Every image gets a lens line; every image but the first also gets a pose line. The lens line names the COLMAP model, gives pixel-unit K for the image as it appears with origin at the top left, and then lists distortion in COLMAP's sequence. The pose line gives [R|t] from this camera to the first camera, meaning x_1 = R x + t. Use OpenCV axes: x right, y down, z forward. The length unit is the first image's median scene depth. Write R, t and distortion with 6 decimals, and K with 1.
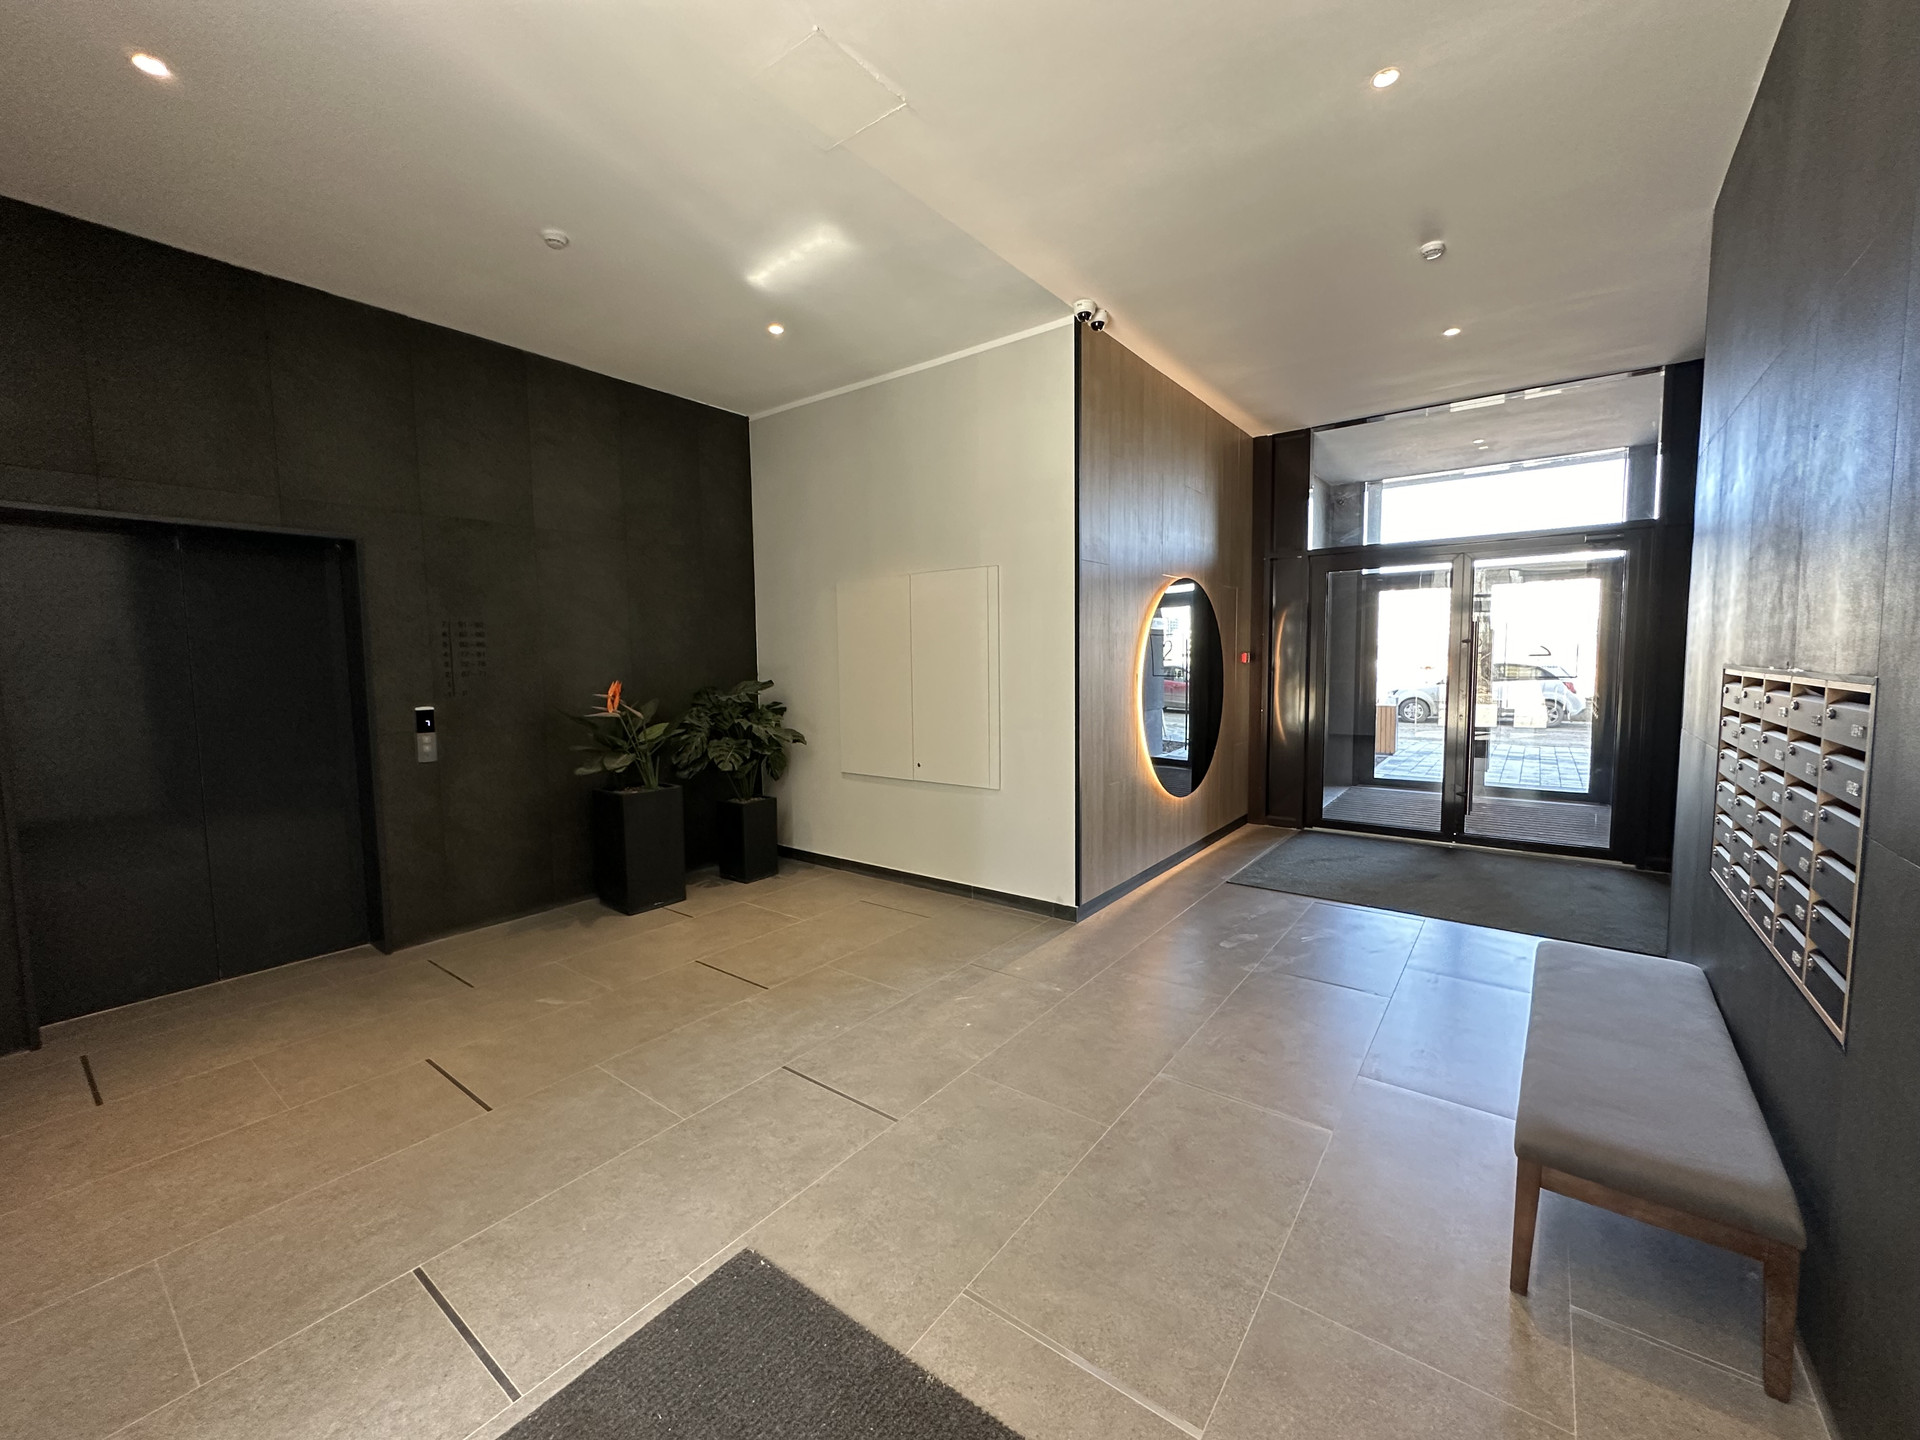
lens RADIAL K [[766.3, 0, 958.5], [0, 766.3, 717.8], [0, 0, 1]] dist [-0.003108, 0.000223]
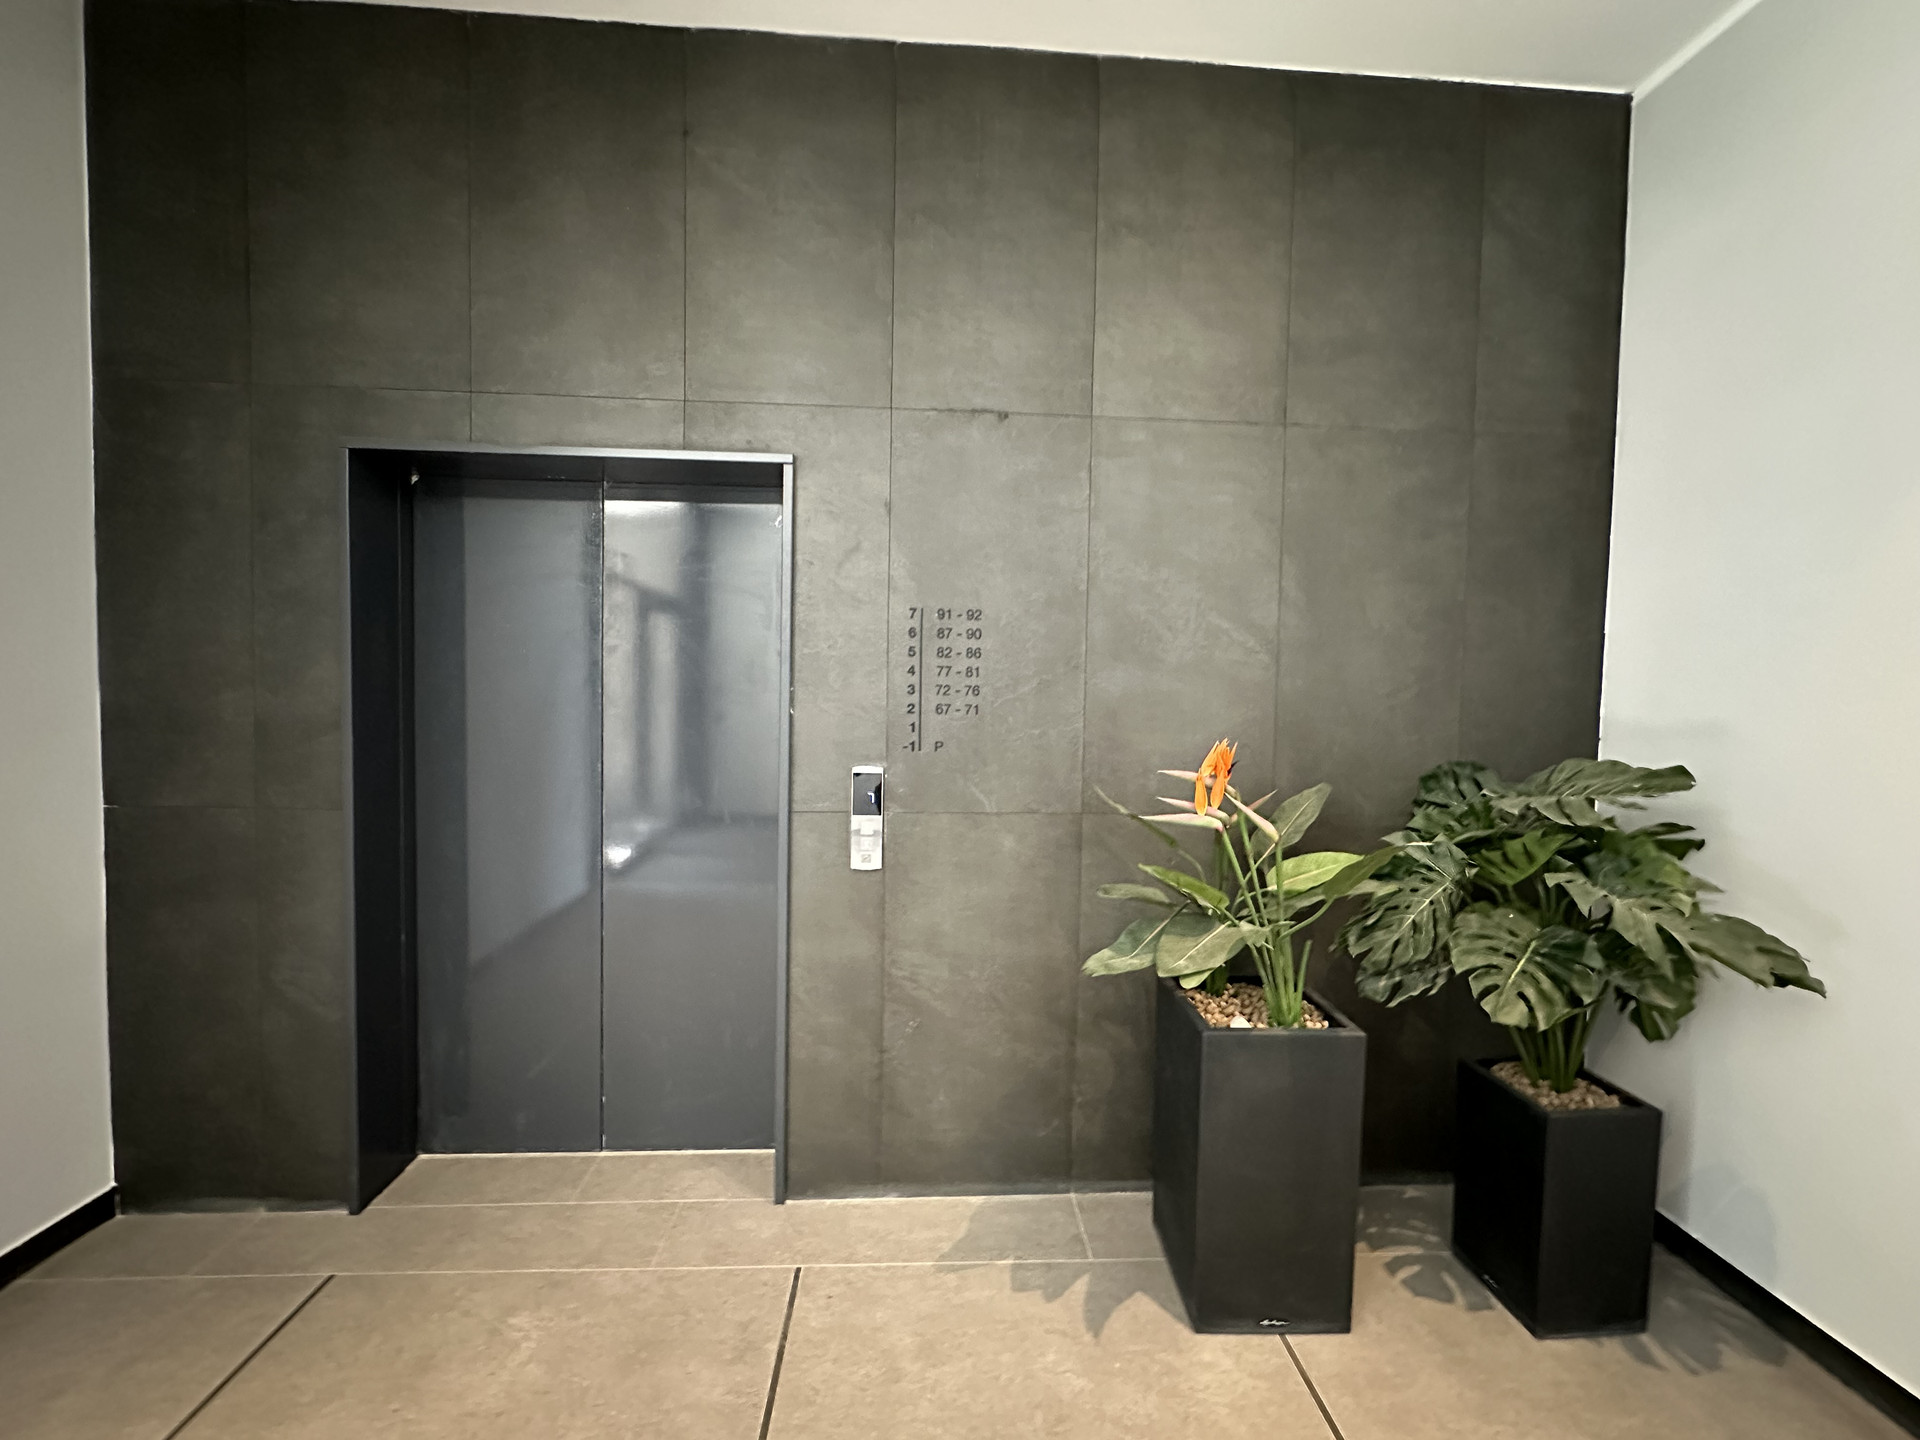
lens RADIAL K [[766.3, 0, 958.1], [0, 766.3, 716.1], [0, 0, 1]] dist [-0.003108, 0.000223]
pose [[0.644937, 0.056311, -0.762158, -0.206585], [-0.089291, 0.996004, -0.001970, -0.044874], [0.759001, 0.069324, 0.647388, 0.576528]]
